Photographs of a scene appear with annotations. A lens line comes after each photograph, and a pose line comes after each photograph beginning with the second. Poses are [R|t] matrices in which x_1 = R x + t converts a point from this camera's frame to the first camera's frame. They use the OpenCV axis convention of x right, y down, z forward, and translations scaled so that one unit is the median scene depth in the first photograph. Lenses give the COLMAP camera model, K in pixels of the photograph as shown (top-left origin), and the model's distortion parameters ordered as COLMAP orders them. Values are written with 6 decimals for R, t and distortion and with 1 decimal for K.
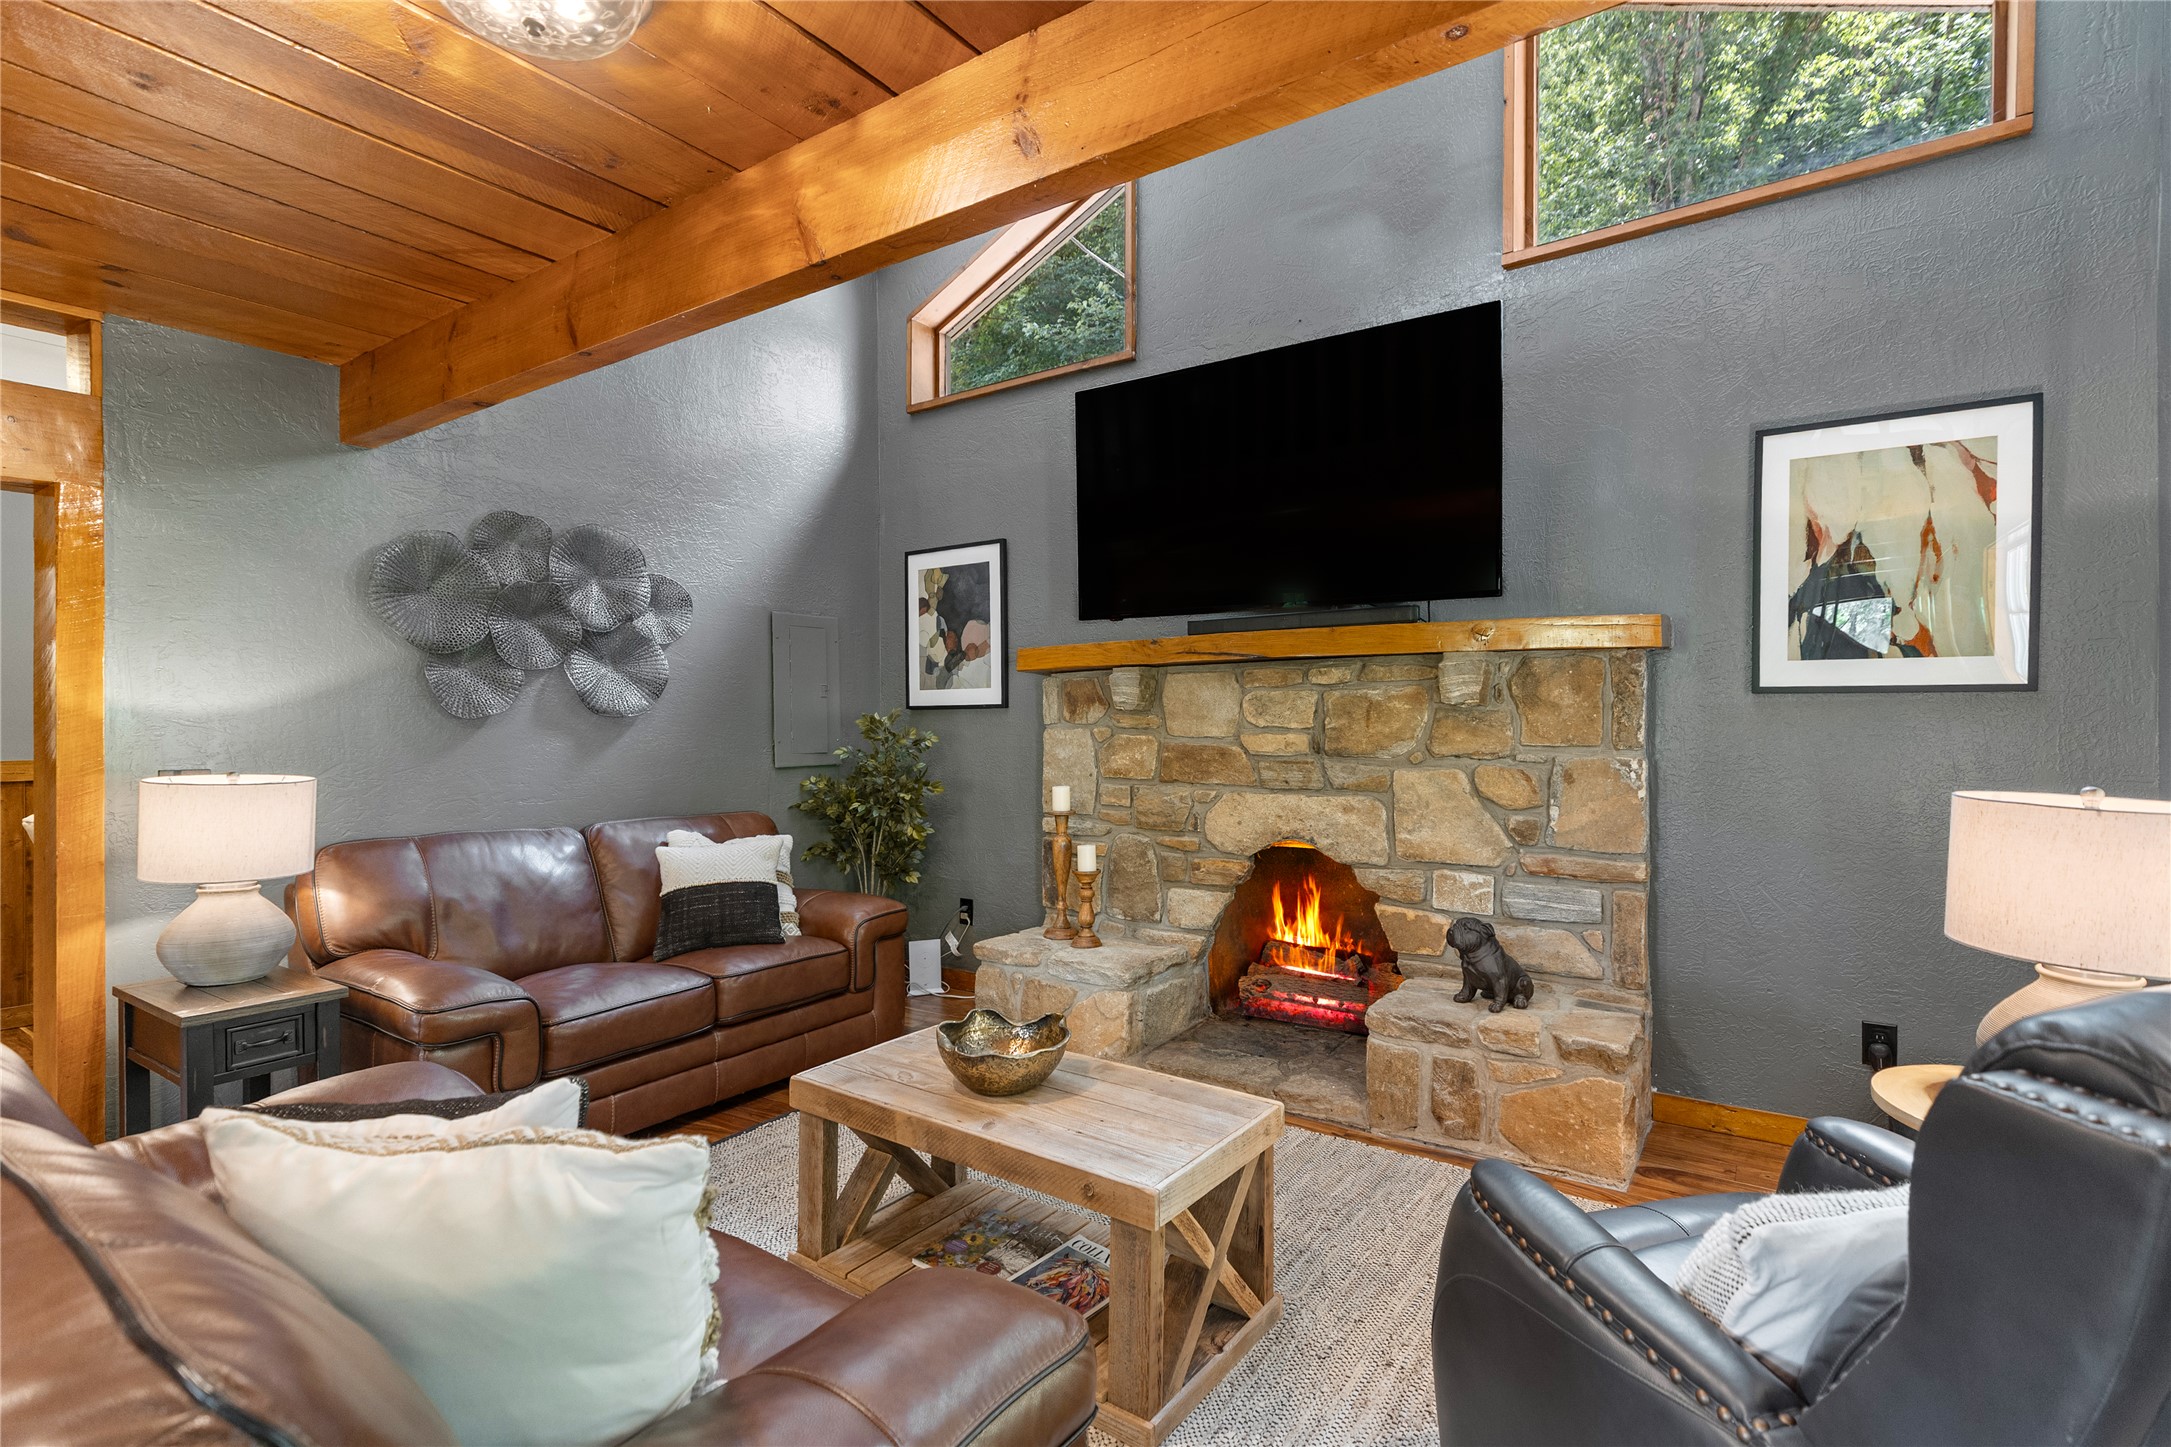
lens RADIAL K [[1022.3, 0, 1095.8], [0, 1022.3, 728.6], [0, 0, 1]] dist [0.007375, -0.000013]
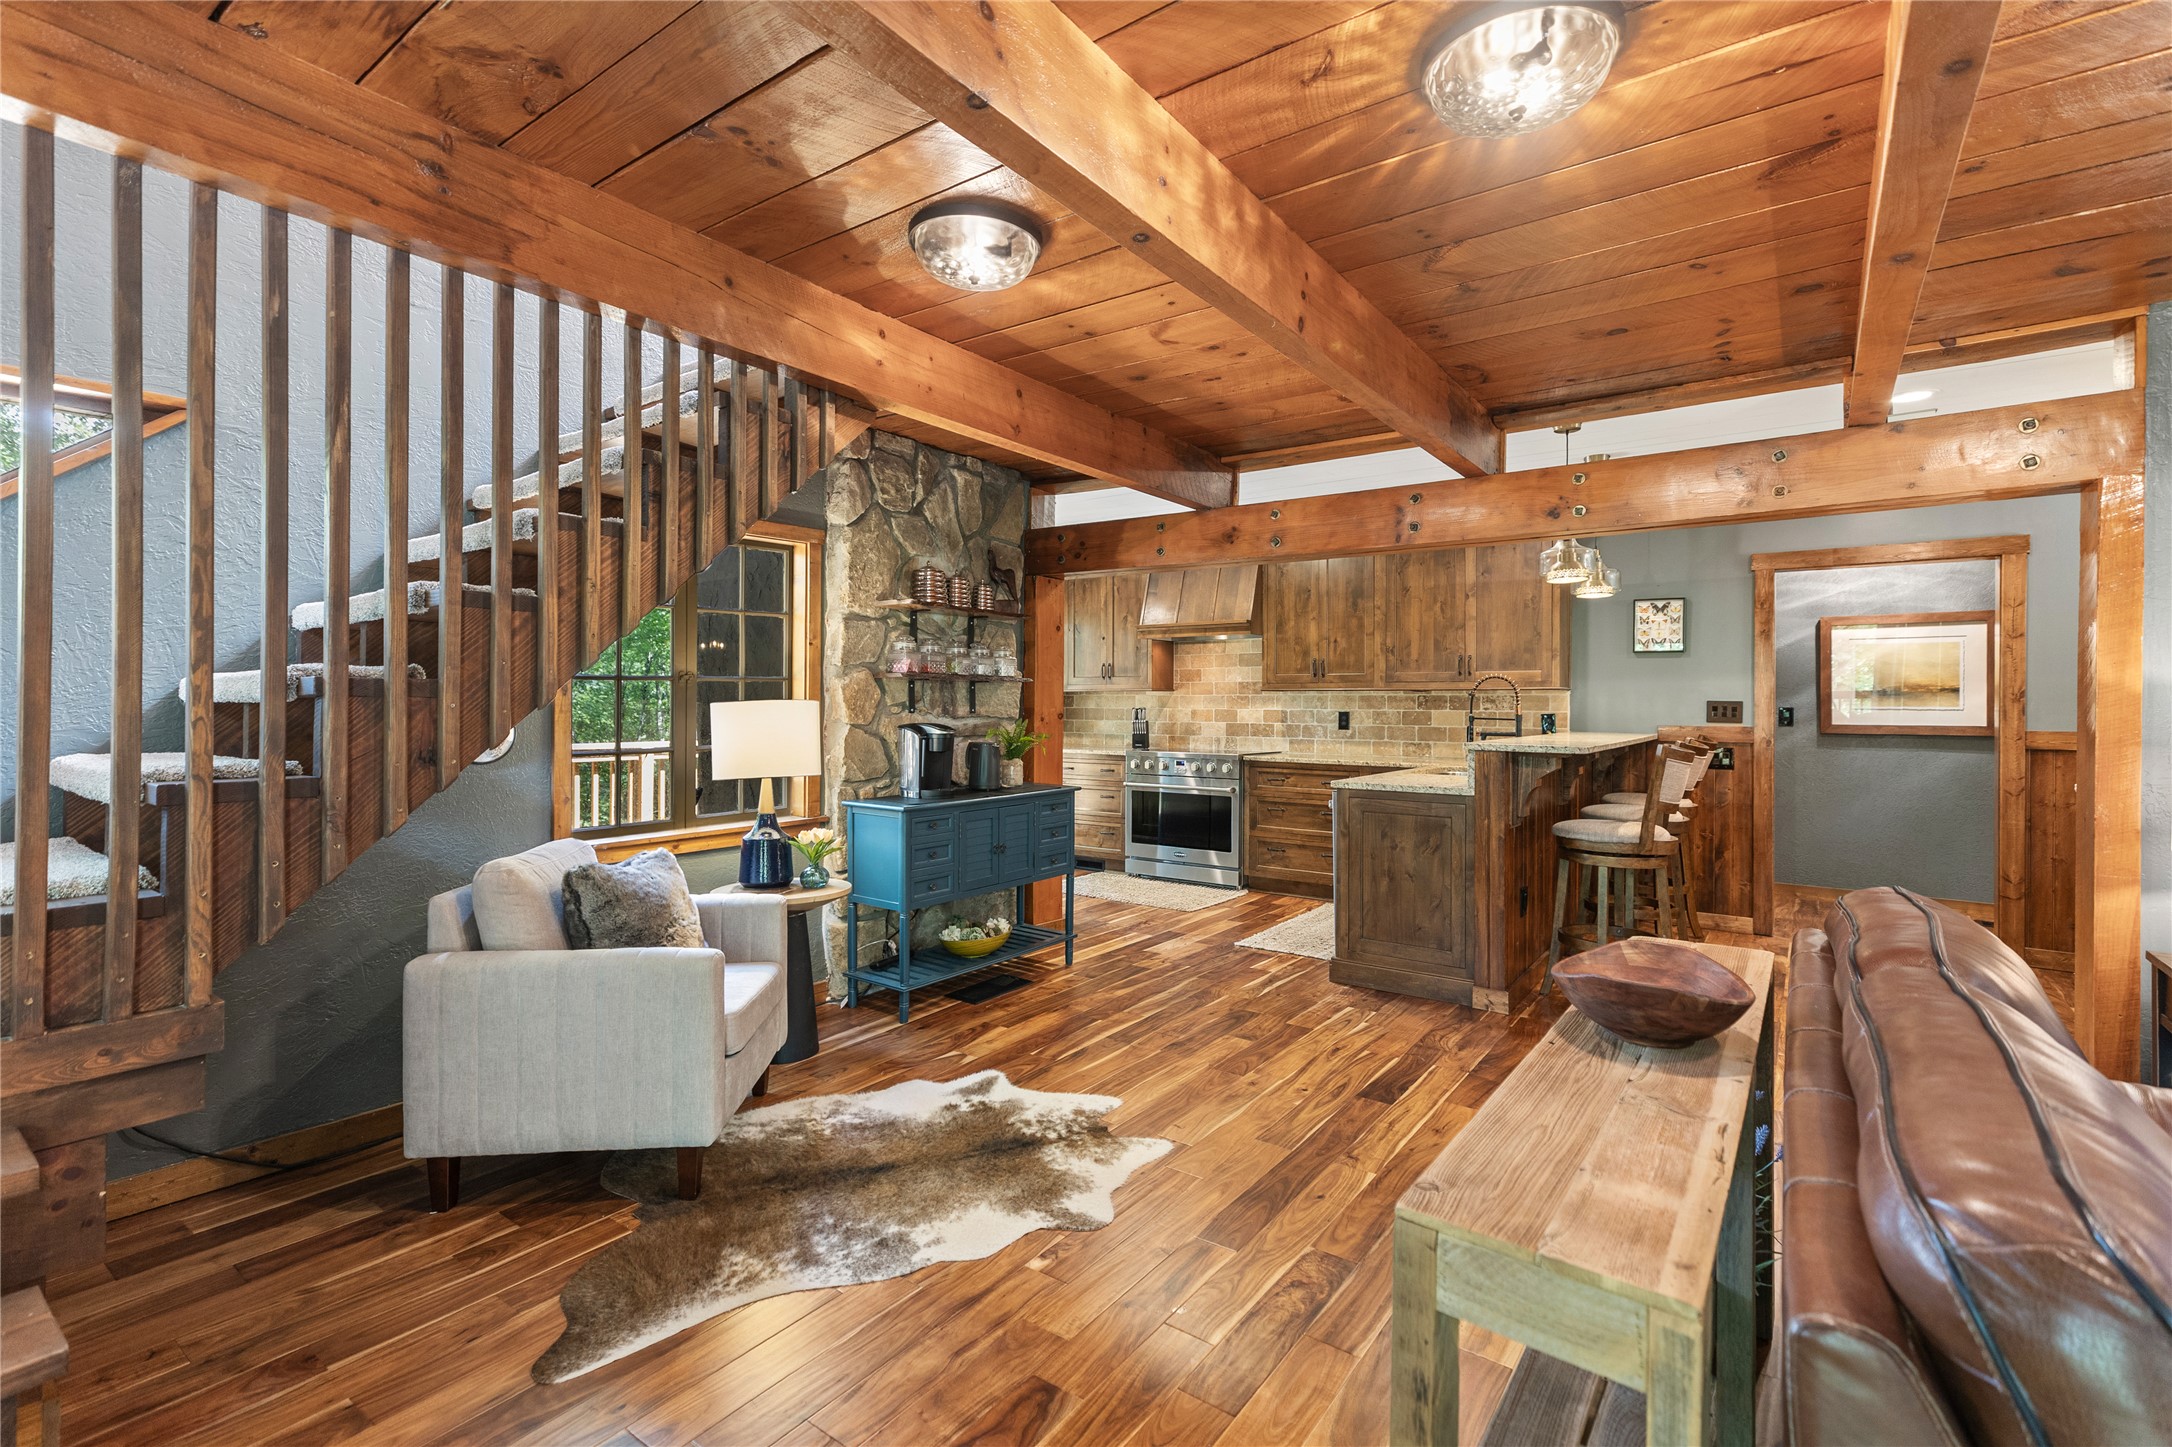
lens RADIAL K [[981.4, 0, 1087.5], [0, 981.4, 699.2], [0, 0, 1]] dist [0.005447, -0.000075]
pose [[-0.033356, 0.005509, -0.999428, 0.059018], [-0.010689, 0.999926, 0.005869, 0.001267], [0.999386, 0.010879, -0.033295, -0.029690]]
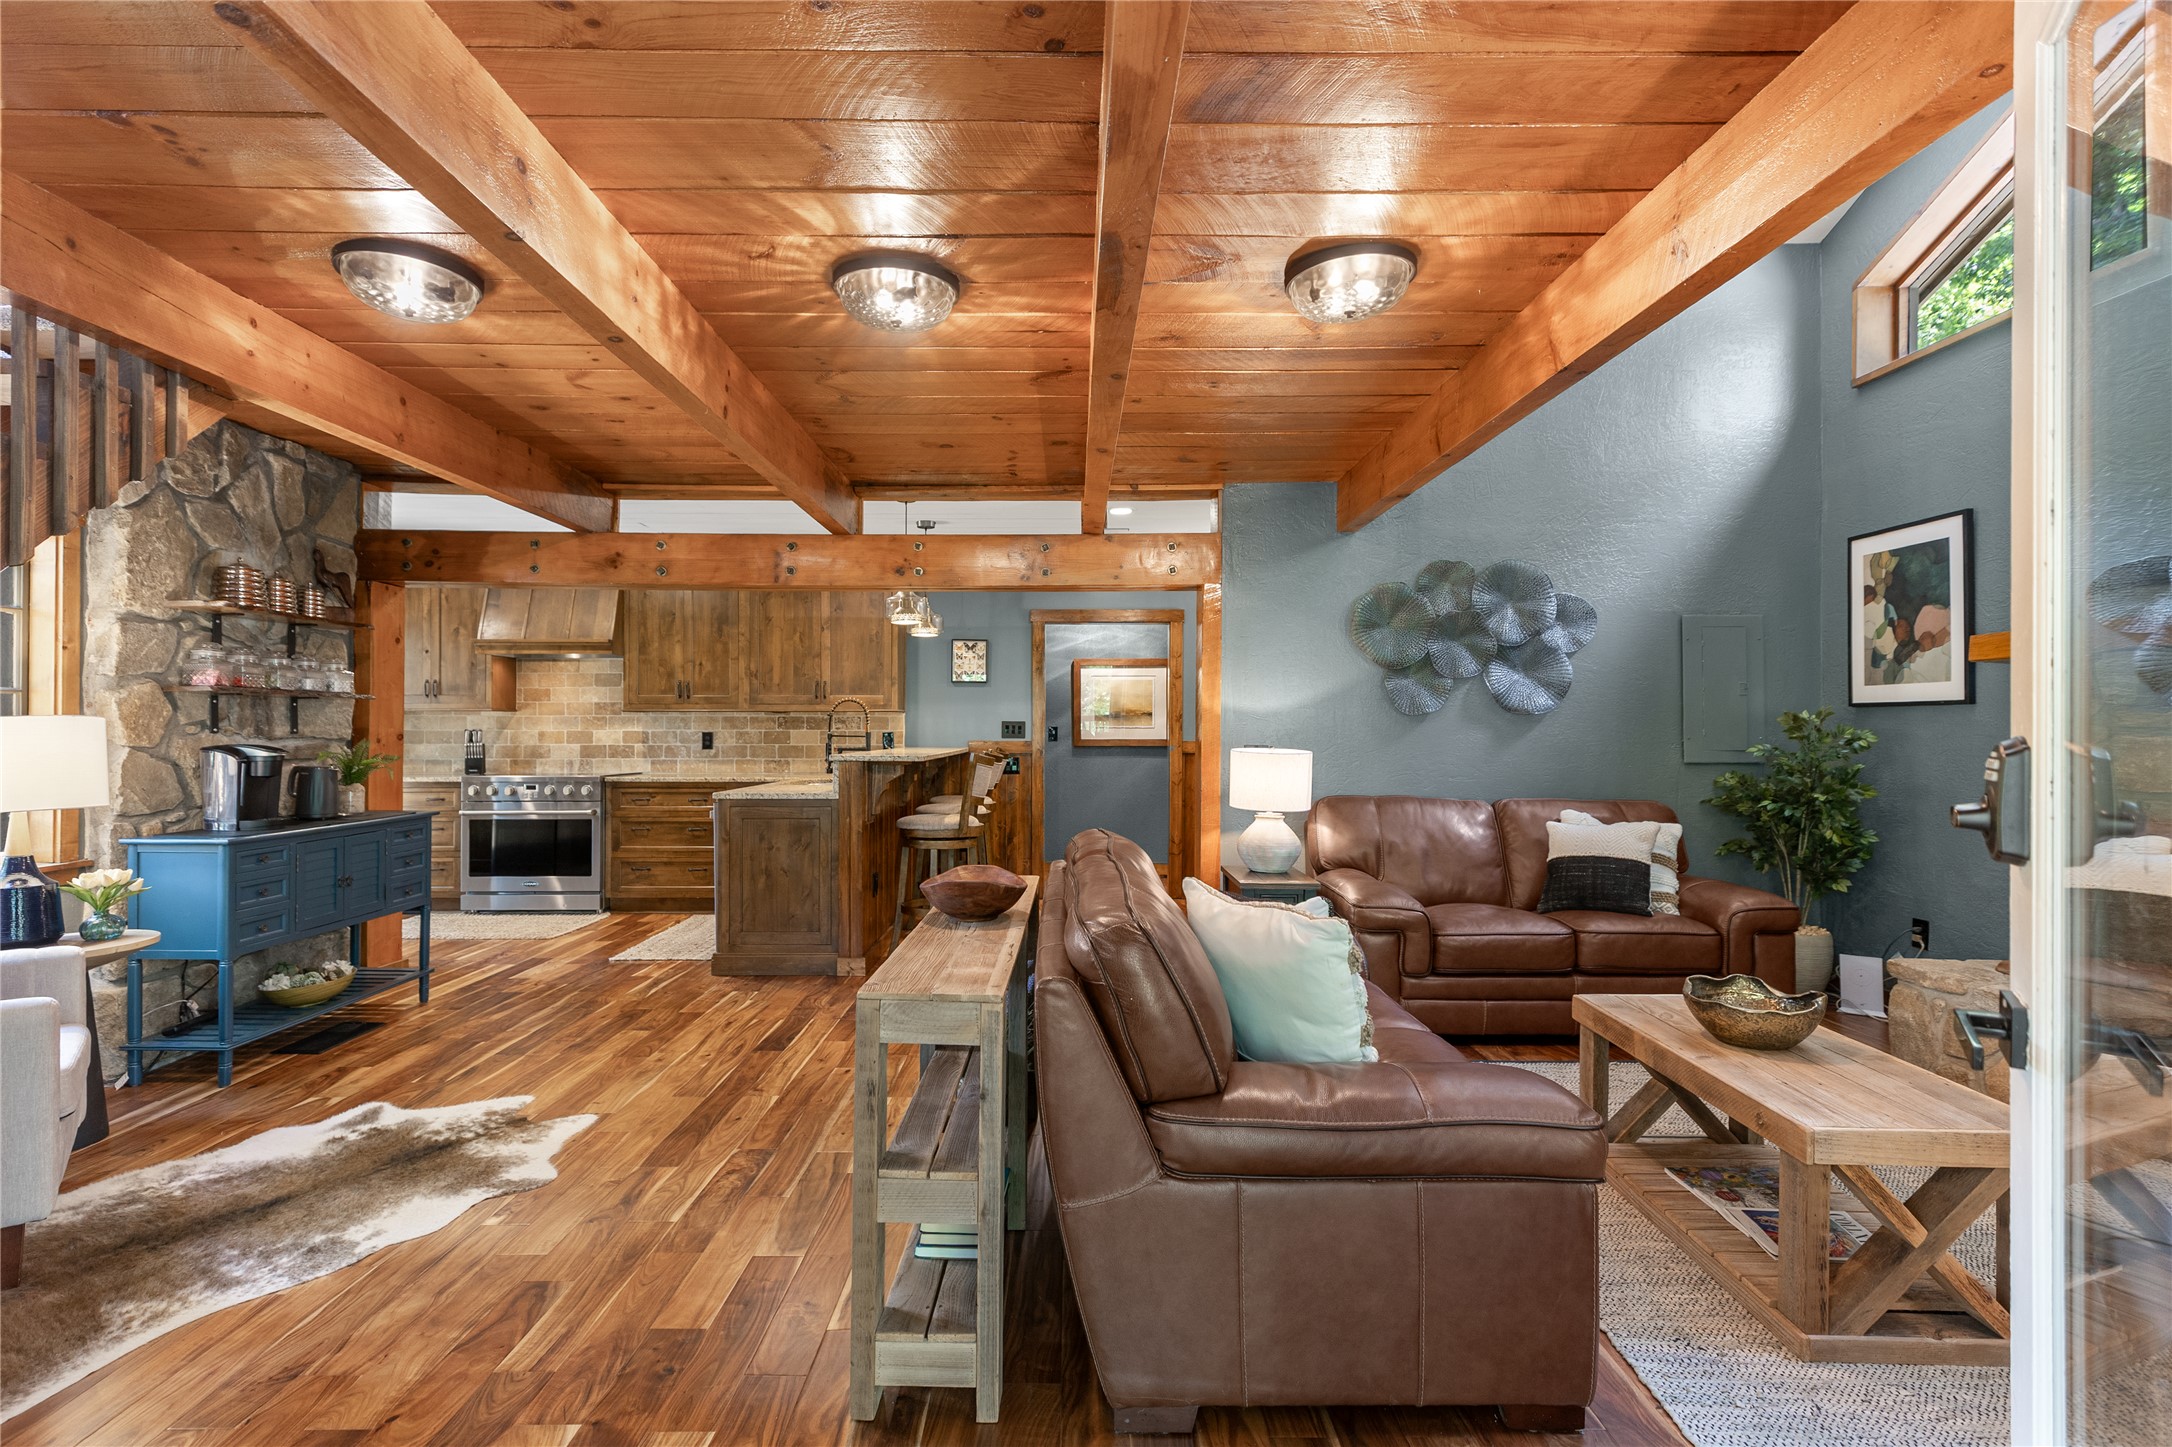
lens RADIAL K [[1022.2, 0, 1075.2], [0, 1022.2, 723.1], [0, 0, 1]] dist [0.004899, 0.000494]
pose [[0.565494, 0.004959, -0.824737, 0.260081], [-0.011643, 0.999930, -0.001971, 0.008594], [0.824670, 0.010717, 0.565513, -0.149293]]
